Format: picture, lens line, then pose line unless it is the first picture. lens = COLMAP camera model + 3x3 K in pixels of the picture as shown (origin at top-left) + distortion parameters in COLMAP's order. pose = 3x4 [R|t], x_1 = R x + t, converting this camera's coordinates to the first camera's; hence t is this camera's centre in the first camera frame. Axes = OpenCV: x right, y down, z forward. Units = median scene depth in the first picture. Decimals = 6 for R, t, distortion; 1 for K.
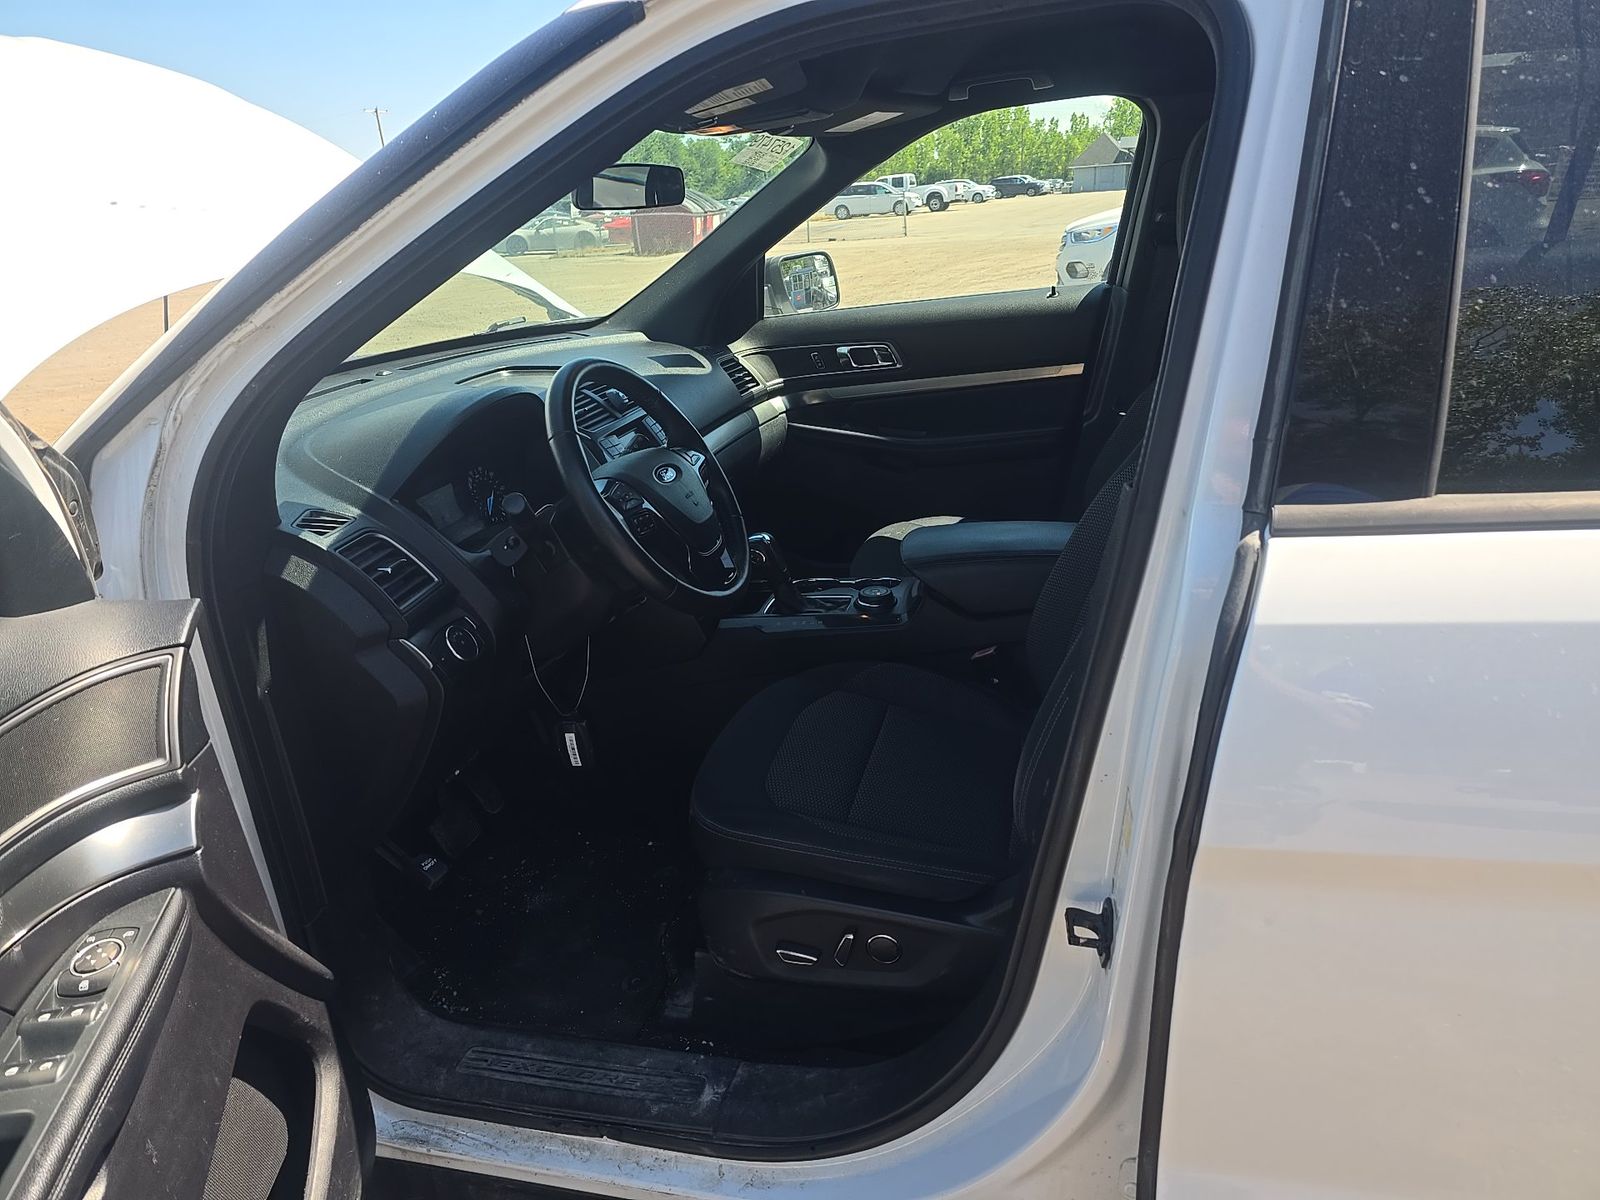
lens RADIAL K [[1077.6, 0, 800.0], [0, 1077.6, 600.0], [0, 0, 1]] dist [0.070890, -0.062912]
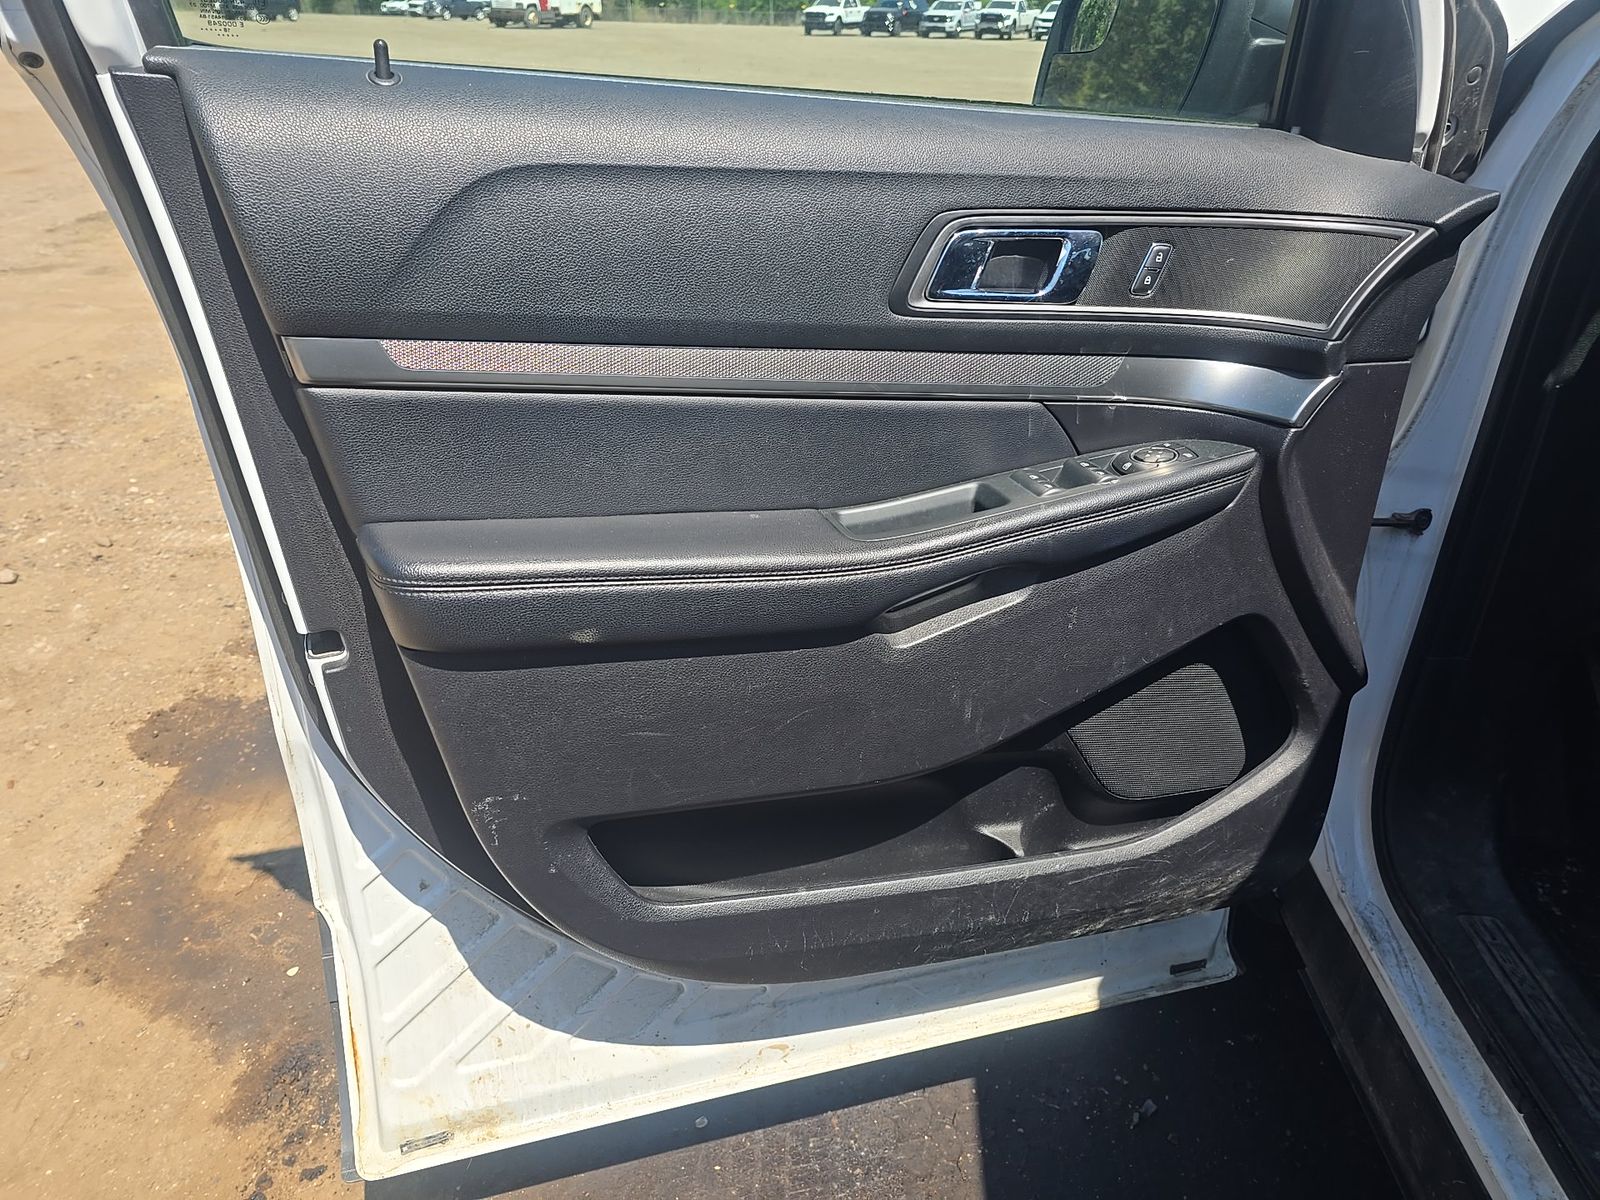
lens RADIAL K [[1077.6, 0, 800.0], [0, 1077.6, 600.0], [0, 0, 1]] dist [0.070890, -0.062912]
pose [[0.189581, 0.512178, -0.837695, 0.172704], [-0.378721, 0.825291, 0.418885, 0.085134], [0.905886, 0.237840, 0.350432, 0.230871]]
